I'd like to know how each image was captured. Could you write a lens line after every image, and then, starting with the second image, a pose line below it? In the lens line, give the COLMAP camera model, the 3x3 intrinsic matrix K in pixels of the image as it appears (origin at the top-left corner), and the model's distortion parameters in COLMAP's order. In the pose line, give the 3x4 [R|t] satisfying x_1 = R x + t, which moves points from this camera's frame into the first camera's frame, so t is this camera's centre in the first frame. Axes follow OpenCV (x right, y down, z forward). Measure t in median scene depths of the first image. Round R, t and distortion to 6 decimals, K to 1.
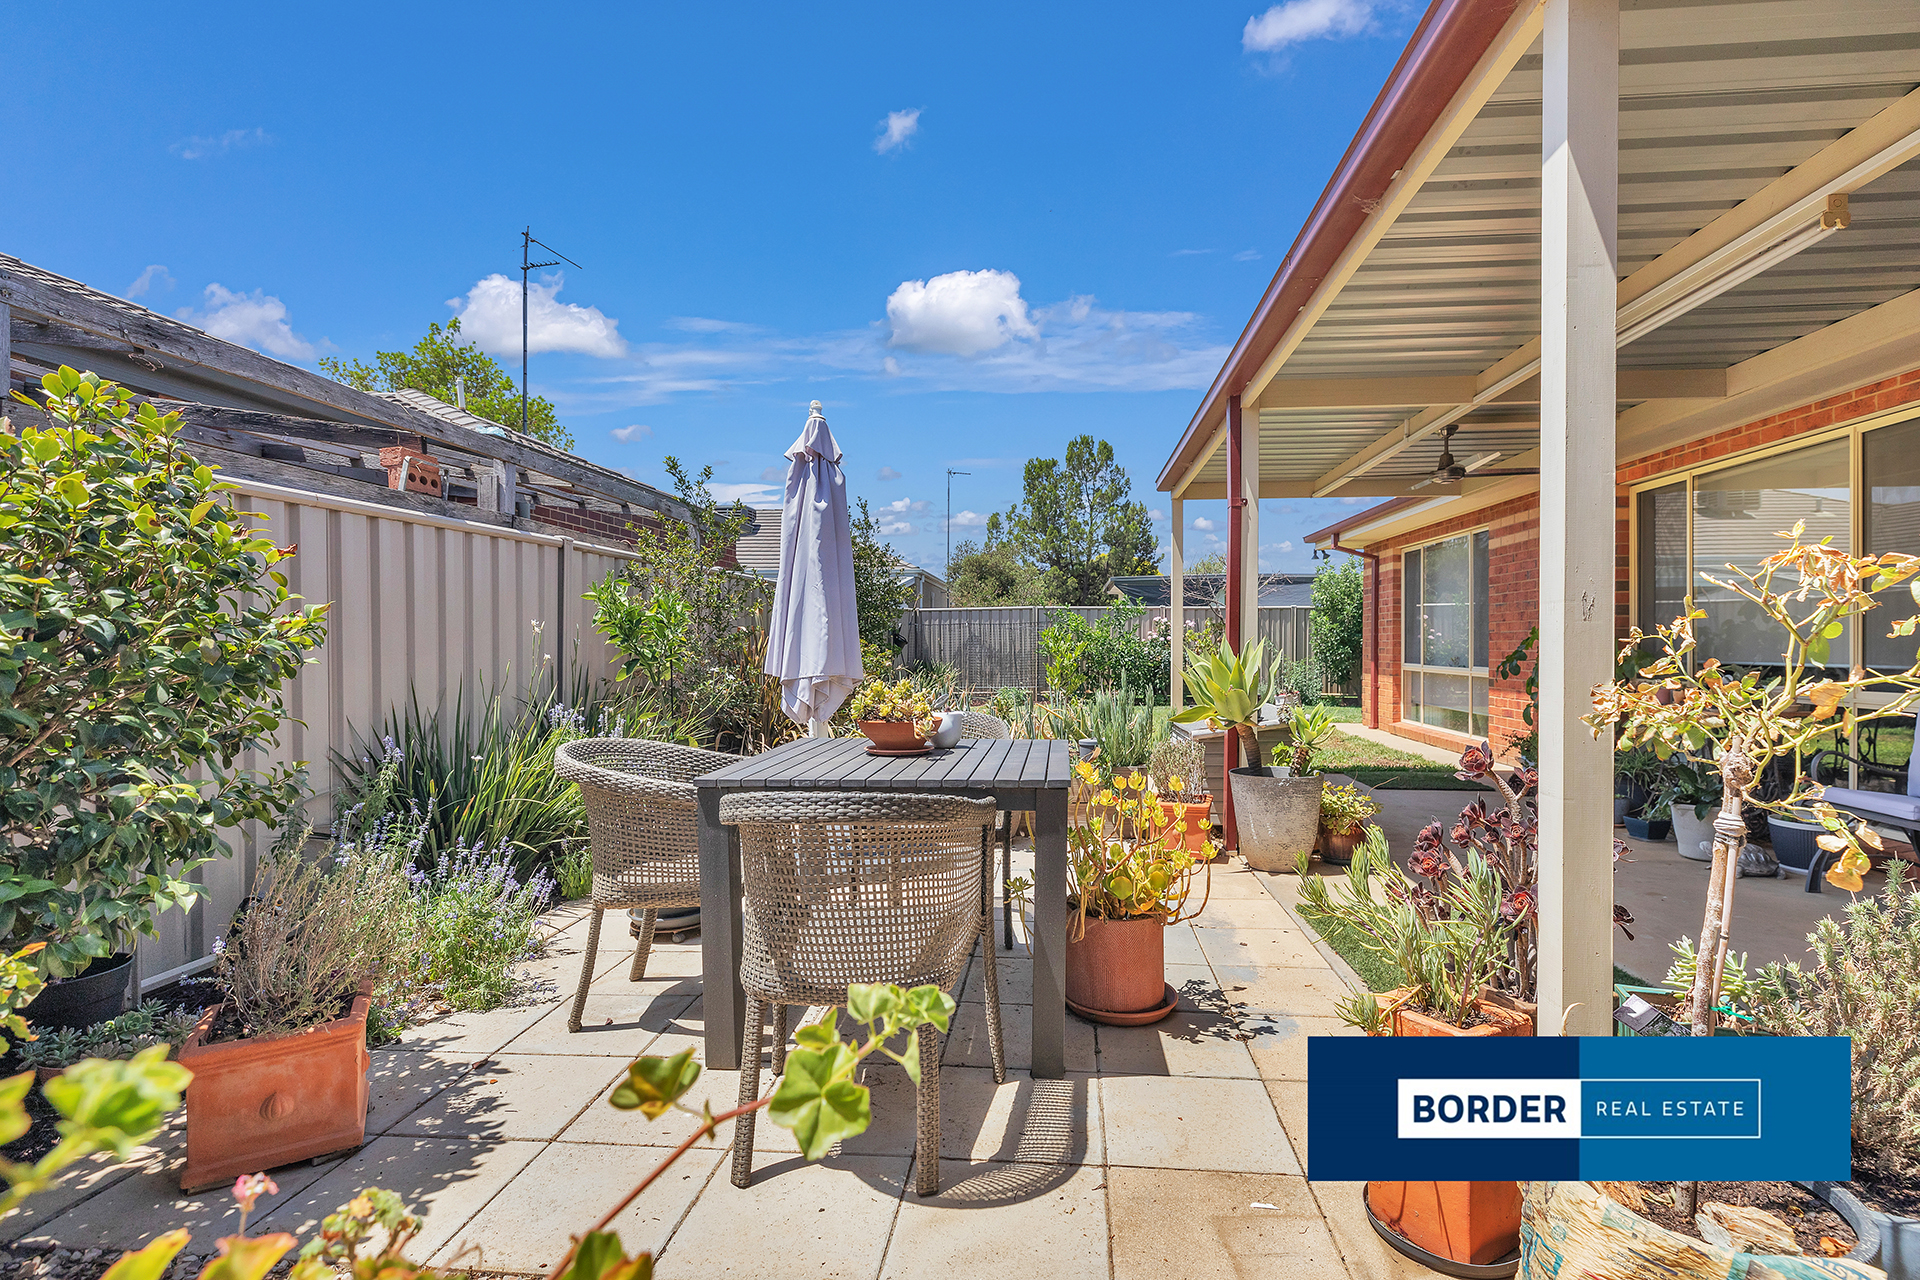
lens RADIAL K [[896.5, 0, 960.0], [0, 896.5, 640.0], [0, 0, 1]] dist [-0.000040, -0.000014]
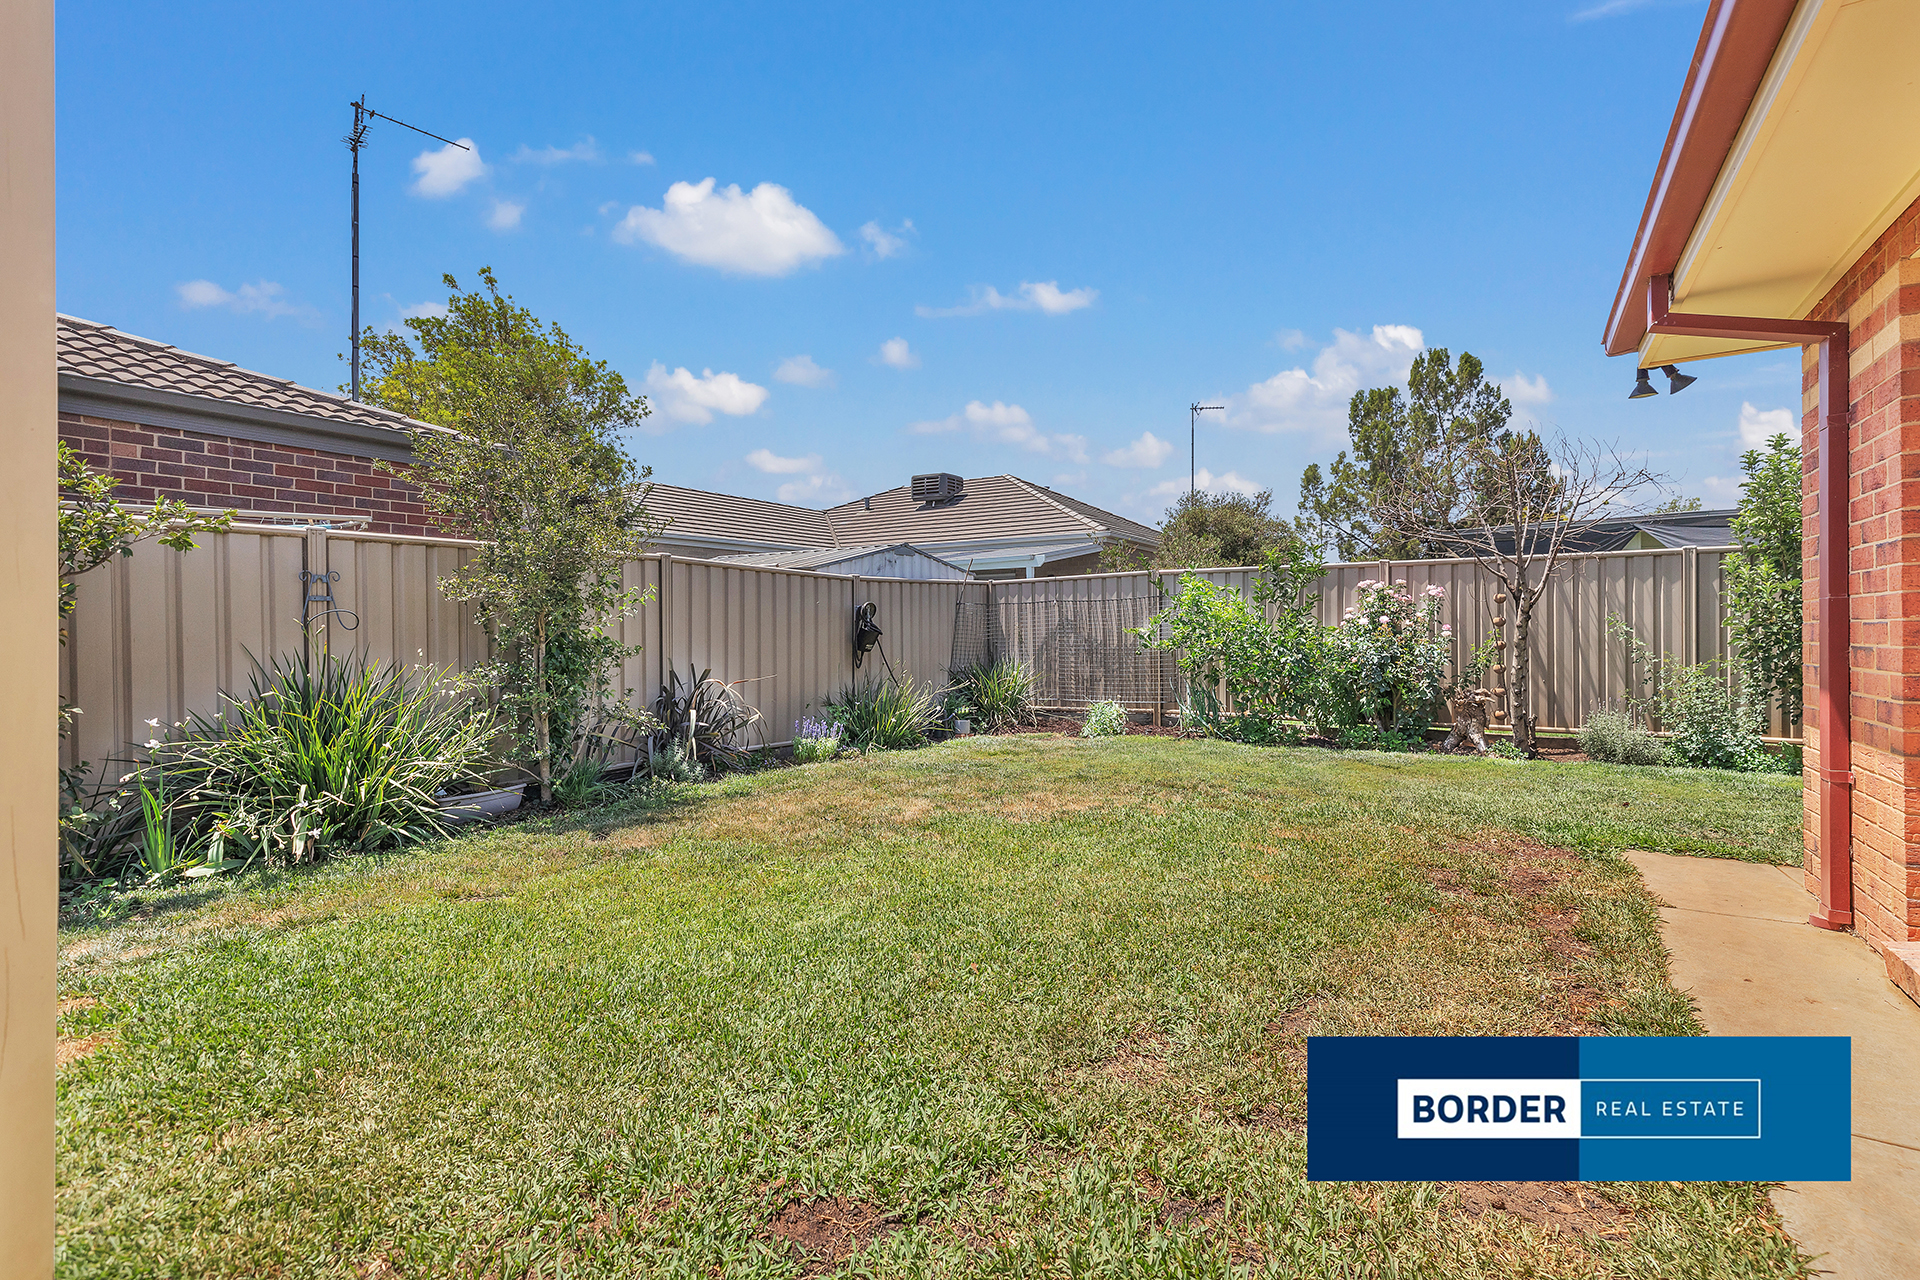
lens RADIAL K [[853.1, 0, 960.0], [0, 853.1, 640.0], [0, 0, 1]] dist [-0.000427, -0.000047]
pose [[0.898627, -0.005638, -0.438677, 0.090614], [0.013350, 0.999806, 0.014497, -0.000030], [0.438510, -0.018884, 0.898528, 0.172208]]
